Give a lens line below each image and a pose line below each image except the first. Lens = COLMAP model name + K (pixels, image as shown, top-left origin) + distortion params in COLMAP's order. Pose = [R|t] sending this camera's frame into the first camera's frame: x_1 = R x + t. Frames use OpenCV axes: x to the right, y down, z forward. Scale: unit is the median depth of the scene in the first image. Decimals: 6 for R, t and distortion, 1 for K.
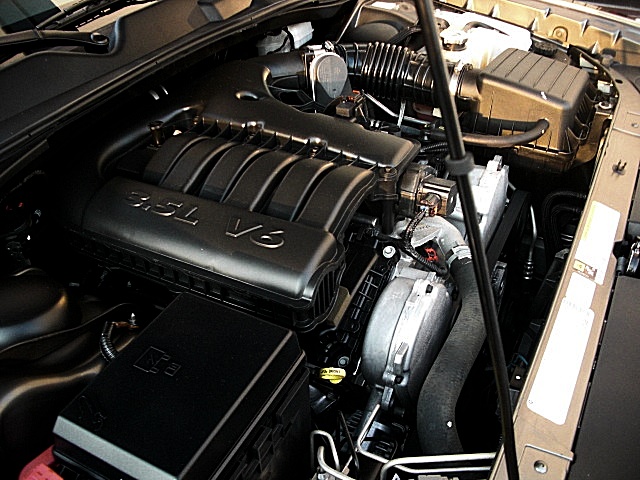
lens RADIAL K [[616.7, 0, 316.8], [0, 616.7, 242.4], [0, 0, 1]] dist [-0.125727, 0.000000]
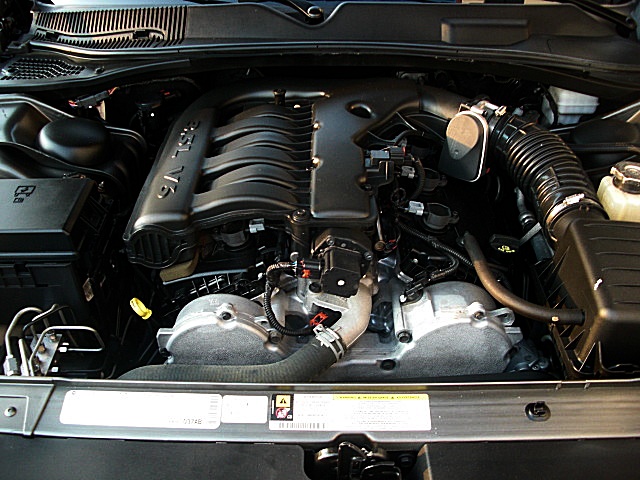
lens RADIAL K [[616.7, 0, 320.4], [0, 616.7, 238.7], [0, 0, 1]] dist [-0.125727, 0.000000]
pose [[0.483892, 0.560987, -0.671671, 0.725695], [-0.543107, 0.794331, 0.272163, -0.327325], [0.686210, 0.233092, 0.689046, 0.290378]]
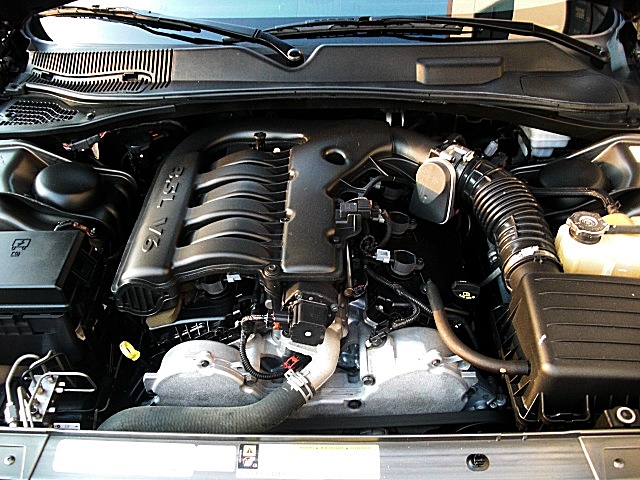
lens RADIAL K [[616.7, 0, 318.9], [0, 616.7, 239.8], [0, 0, 1]] dist [-0.125727, 0.000000]
pose [[0.474716, 0.578120, -0.663643, 0.743212], [-0.531221, 0.789393, 0.307672, -0.468375], [0.701747, 0.206484, 0.681847, 0.260305]]
